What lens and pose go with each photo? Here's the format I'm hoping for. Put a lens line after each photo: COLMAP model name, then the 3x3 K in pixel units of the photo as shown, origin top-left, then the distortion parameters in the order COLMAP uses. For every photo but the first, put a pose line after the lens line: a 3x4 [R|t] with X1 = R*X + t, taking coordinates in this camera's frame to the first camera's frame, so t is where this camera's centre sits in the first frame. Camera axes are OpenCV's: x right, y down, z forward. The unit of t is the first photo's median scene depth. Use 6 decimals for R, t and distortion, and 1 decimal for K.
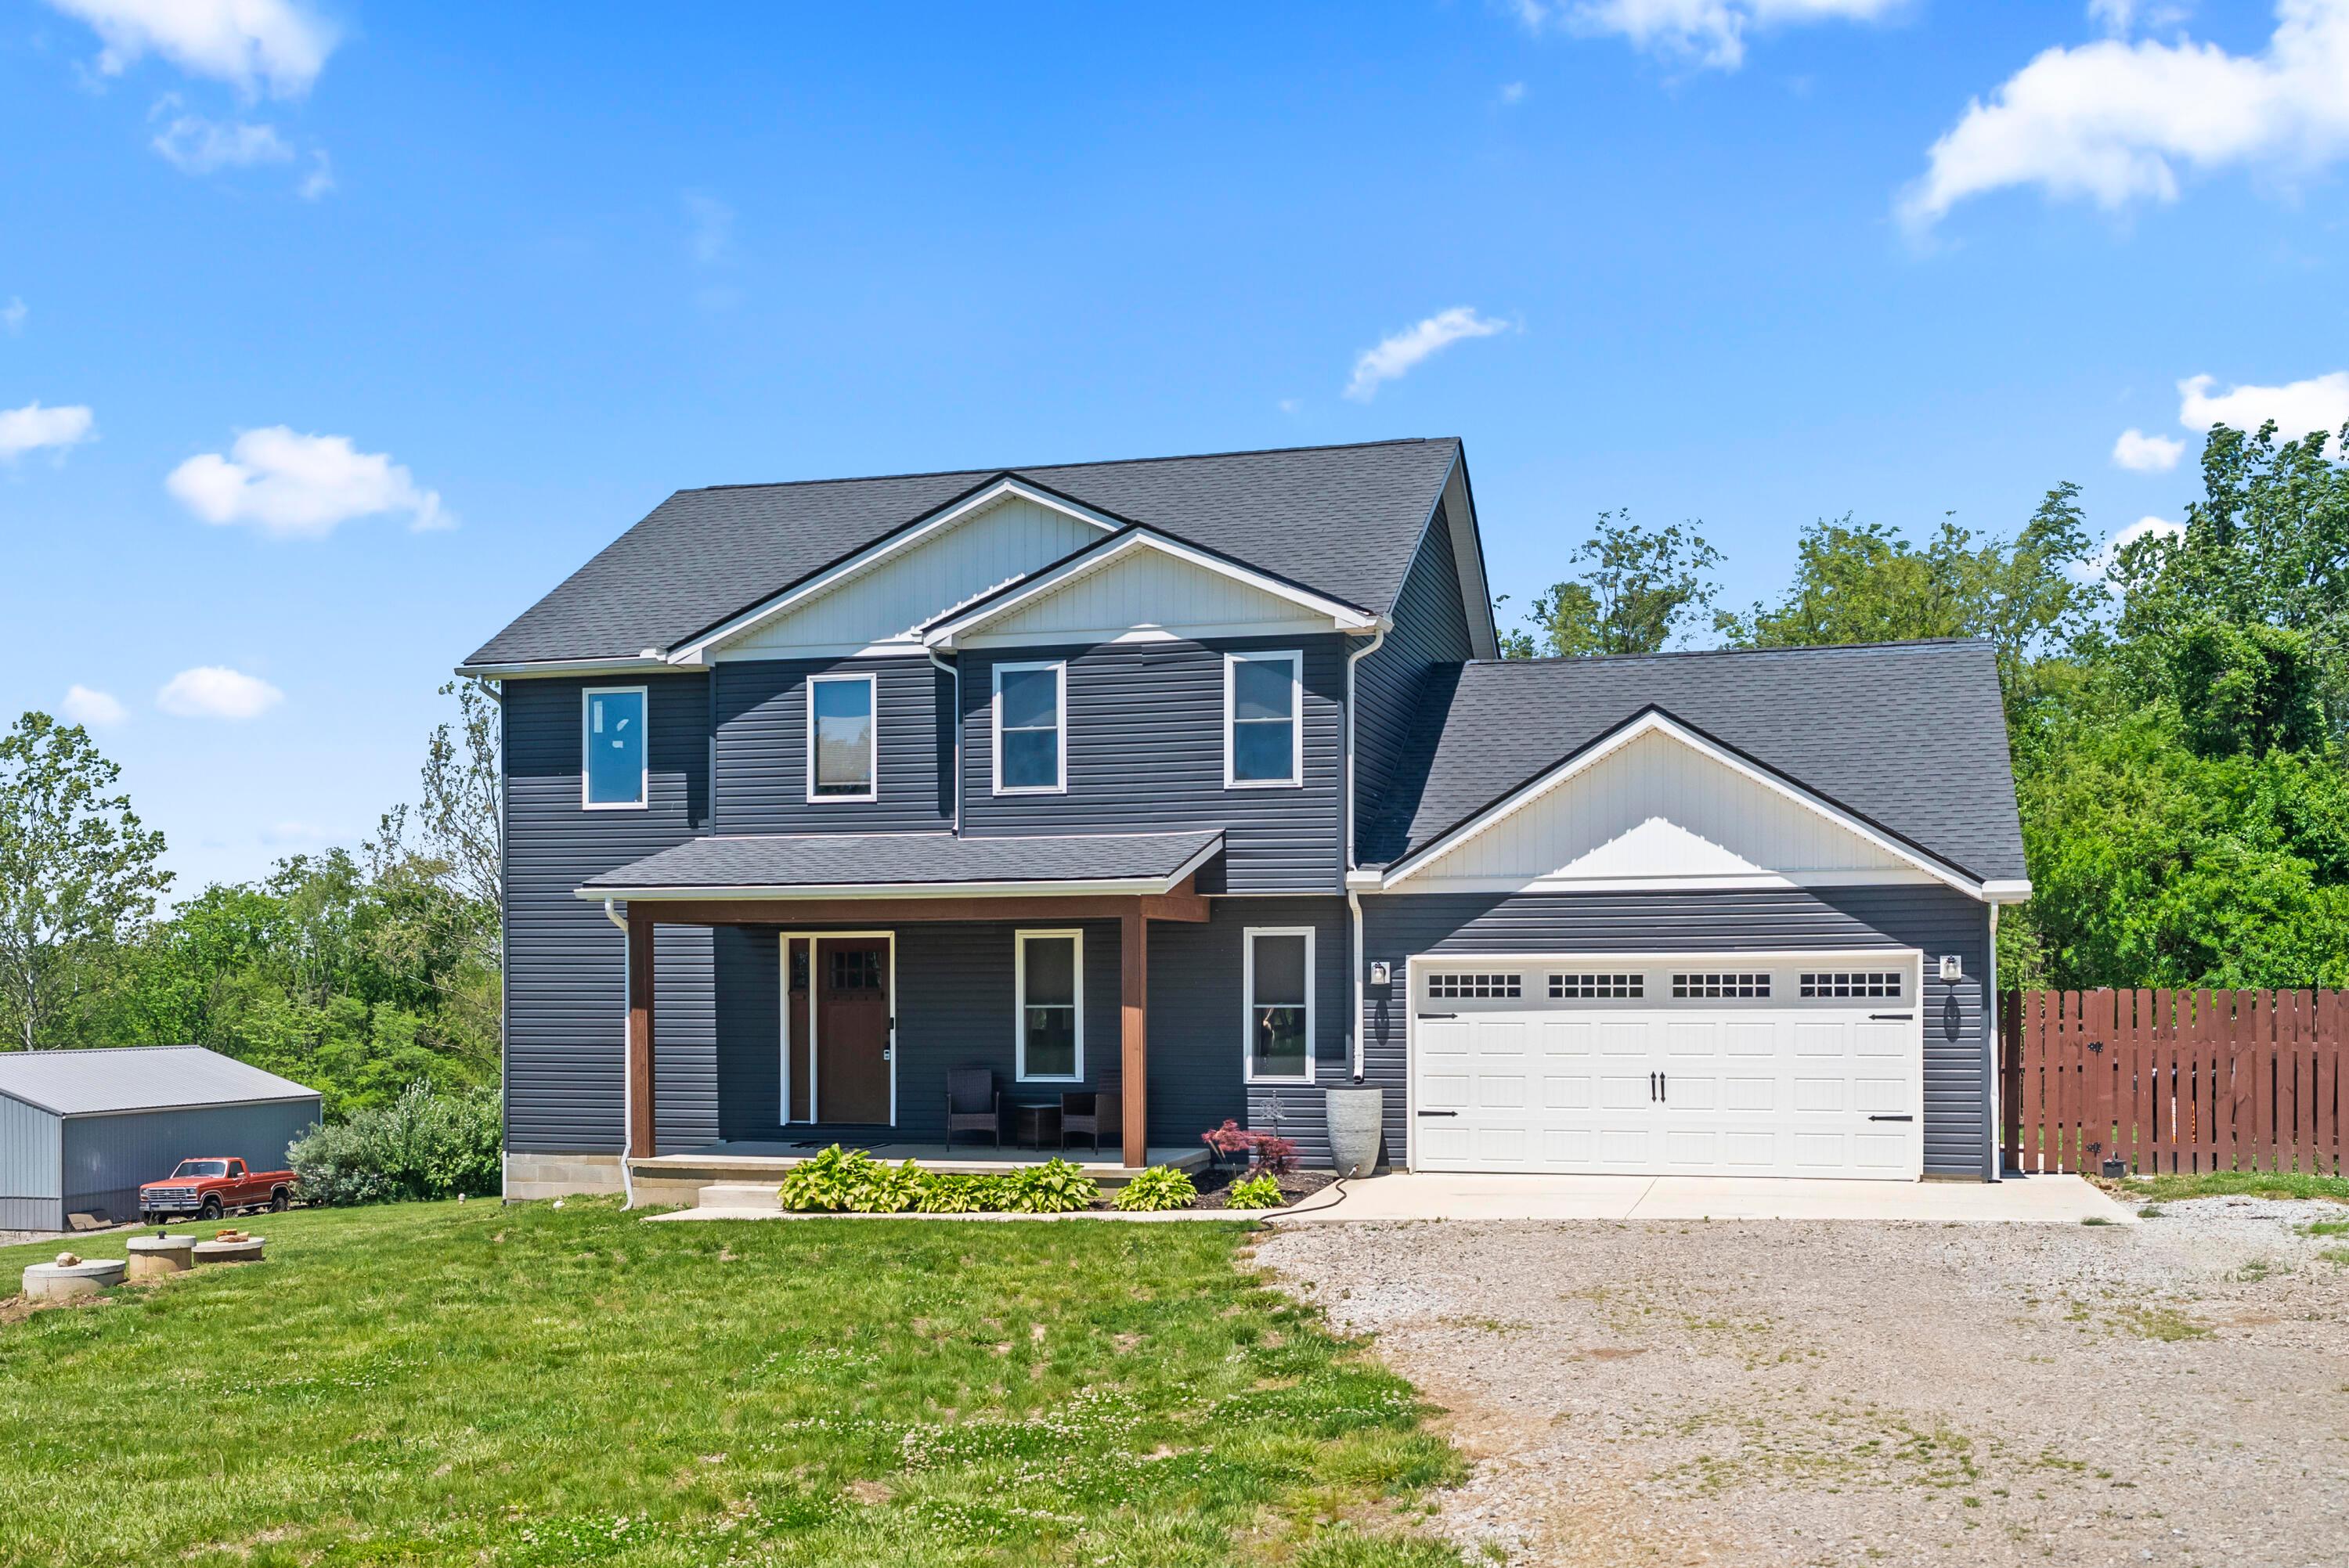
lens RADIAL K [[2324.1, 0, 1171.0], [0, 2324.1, 1018.8], [0, 0, 1]] dist [0.019645, -0.123277]
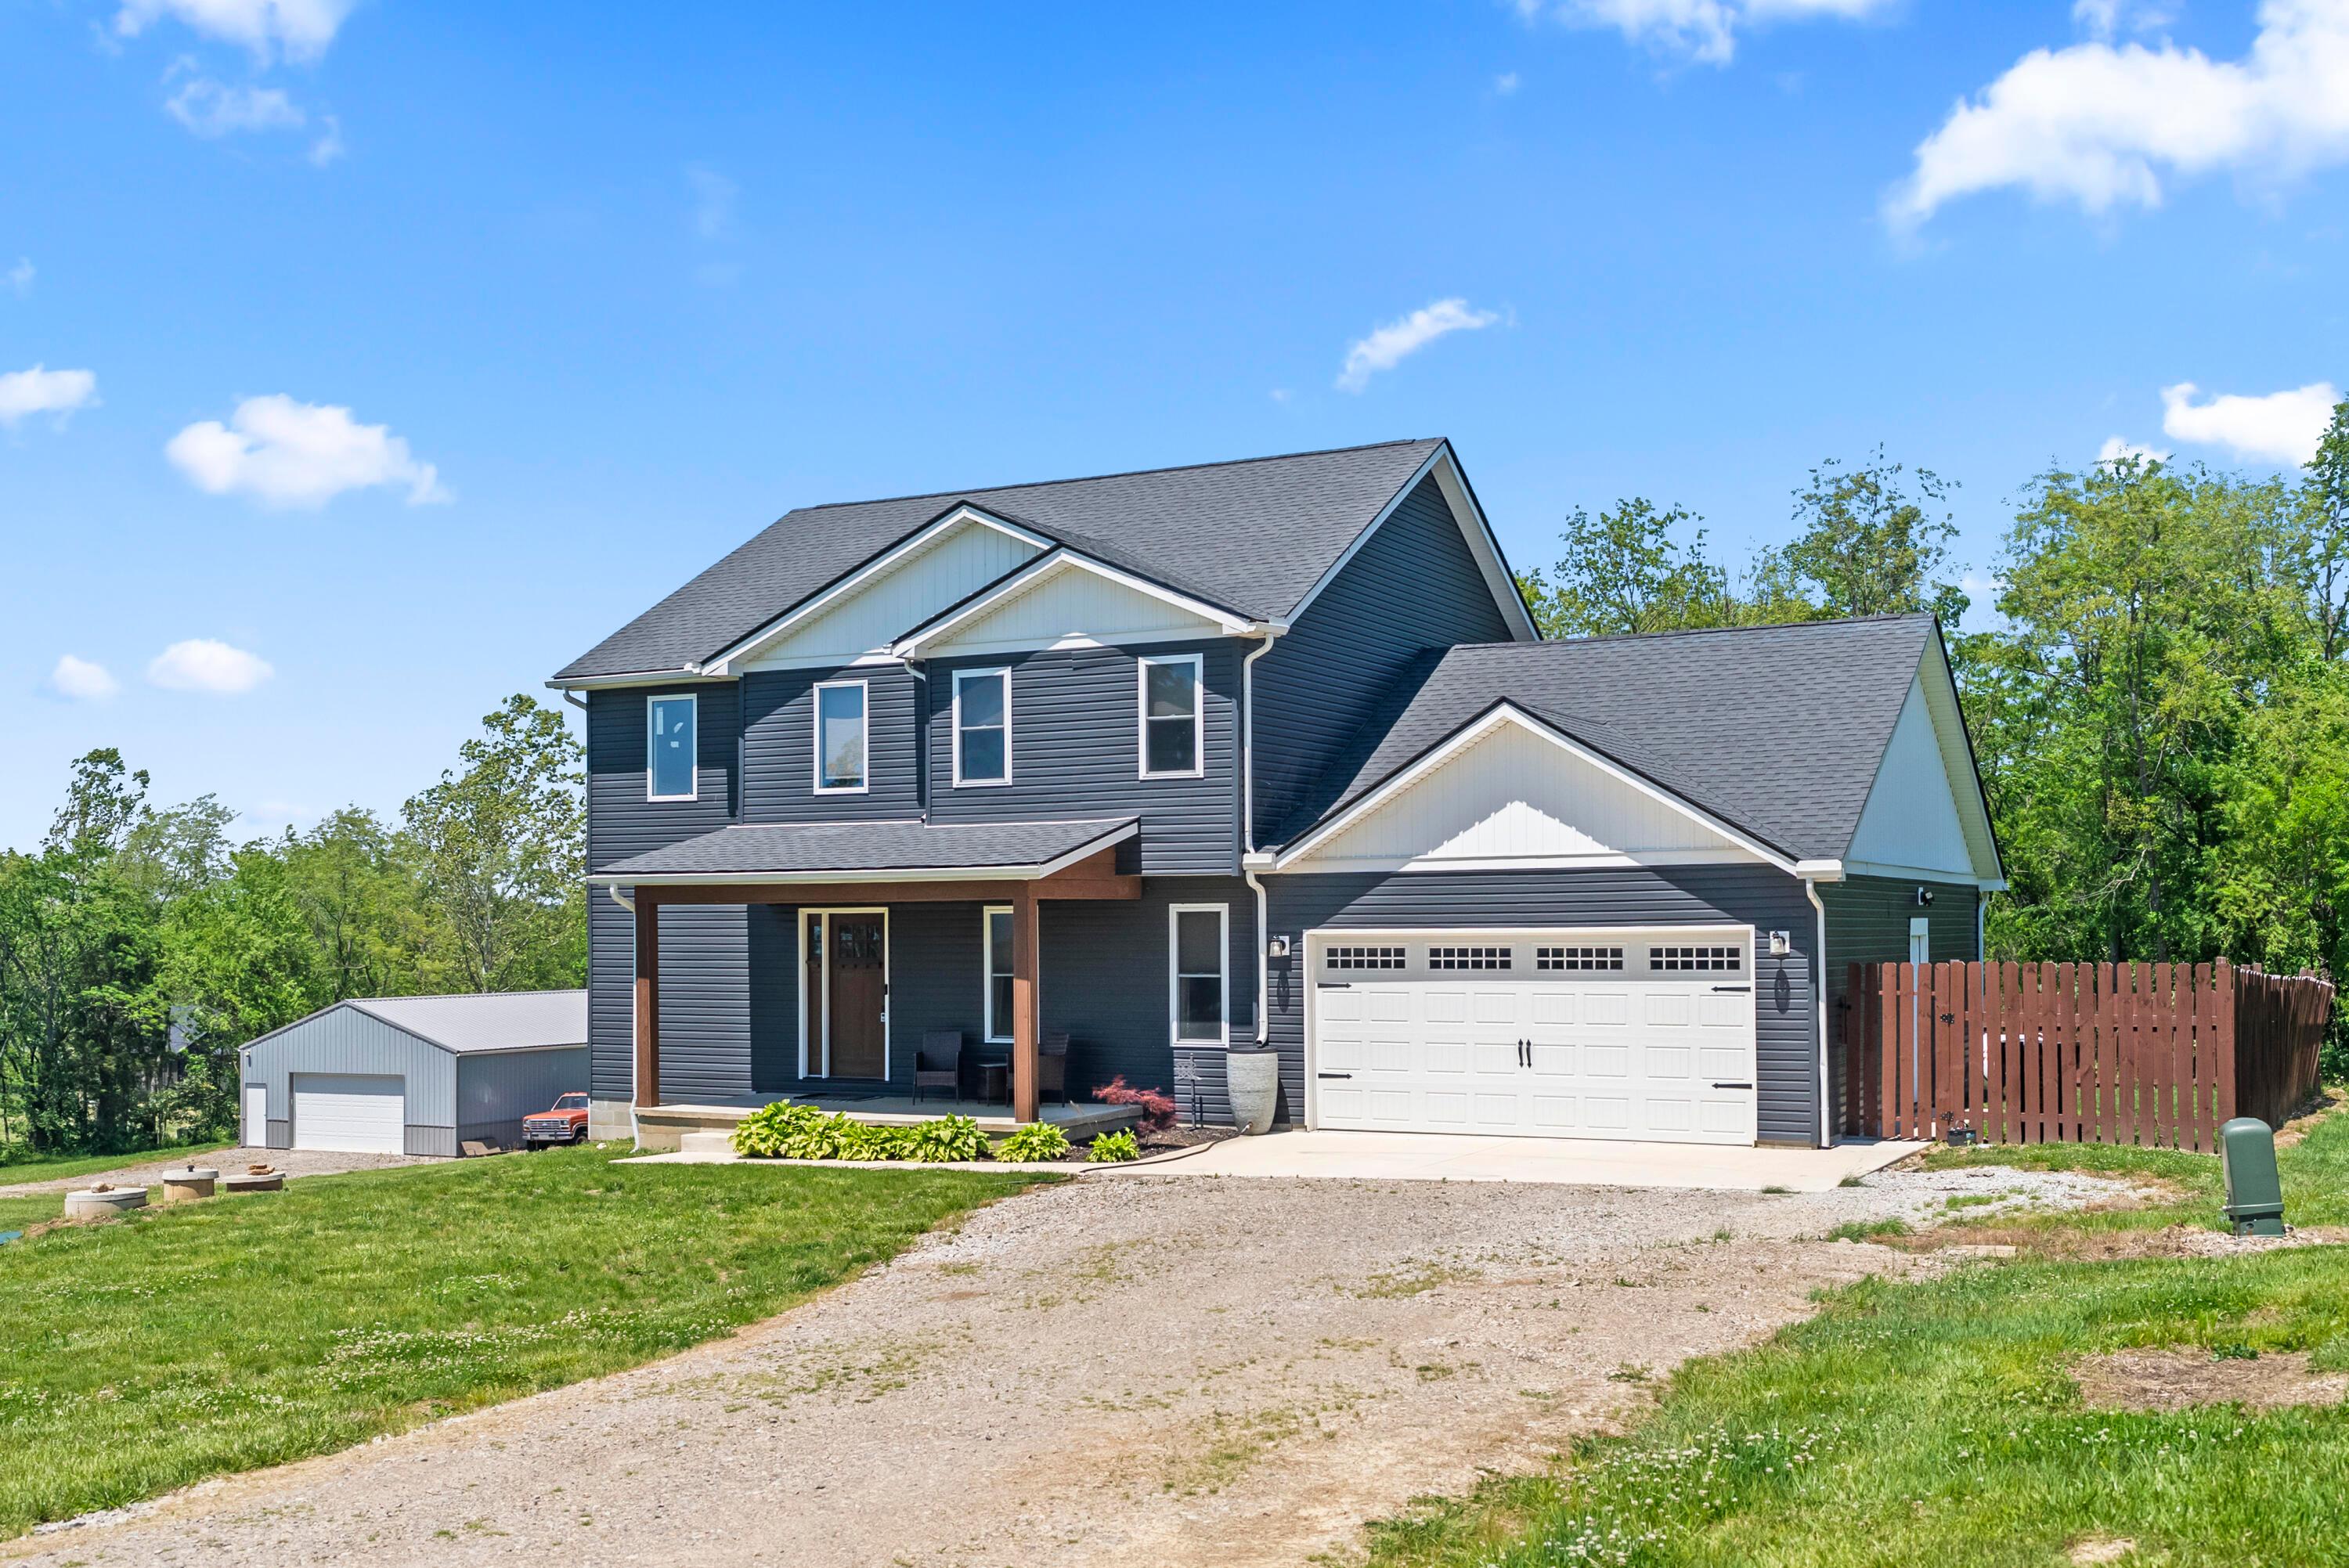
lens RADIAL K [[2353.0, 0, 1173.3], [0, 2353.0, 909.0], [0, 0, 1]] dist [0.005634, 0.003267]
pose [[0.976319, -0.005110, -0.216276, 0.279926], [0.001094, 0.999825, -0.018682, -0.016591], [0.216334, 0.018003, 0.976153, -0.087184]]
